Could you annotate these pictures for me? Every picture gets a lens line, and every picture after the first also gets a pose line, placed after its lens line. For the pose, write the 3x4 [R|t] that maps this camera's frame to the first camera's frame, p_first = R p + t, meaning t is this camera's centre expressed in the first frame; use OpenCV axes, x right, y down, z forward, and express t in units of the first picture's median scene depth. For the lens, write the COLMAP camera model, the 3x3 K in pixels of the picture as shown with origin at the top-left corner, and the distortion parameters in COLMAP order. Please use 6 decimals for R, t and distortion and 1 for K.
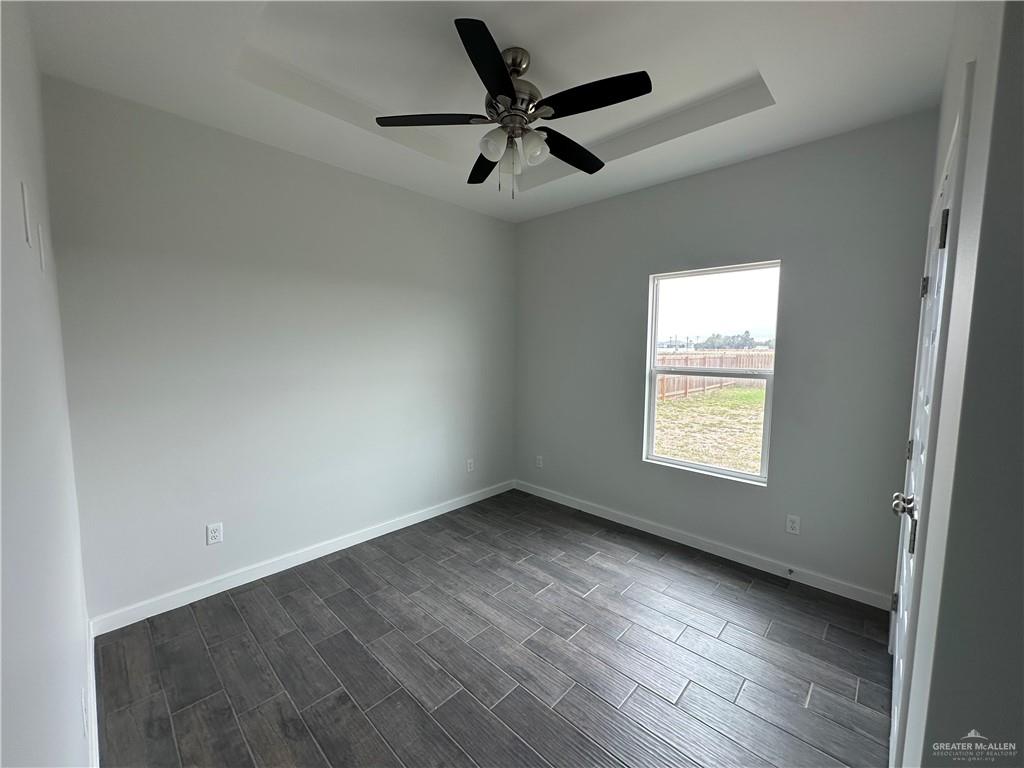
lens RADIAL K [[408.7, 0, 512.0], [0, 408.7, 384.0], [0, 0, 1]] dist [-0.001144, -0.000067]
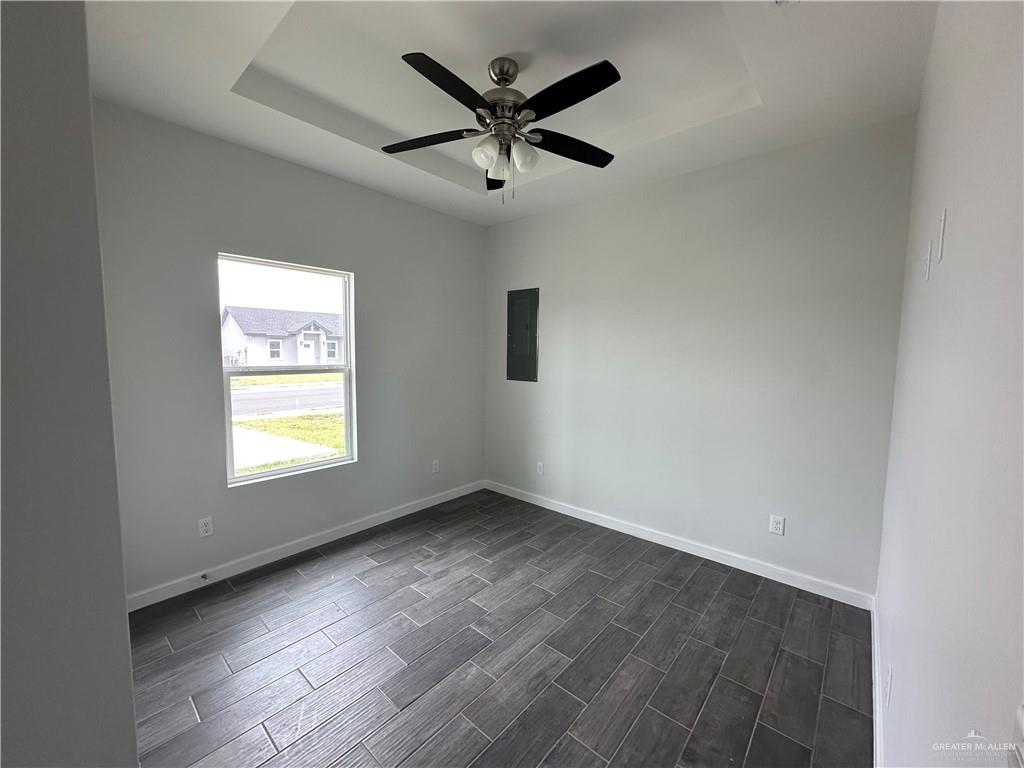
lens RADIAL K [[408.7, 0, 512.0], [0, 408.7, 384.0], [0, 0, 1]] dist [-0.001144, -0.000067]
pose [[-0.038576, -0.087628, 0.995406, -0.583338], [0.083414, 0.992388, 0.090595, -0.044782], [-0.995768, 0.086526, -0.030973, 0.584622]]
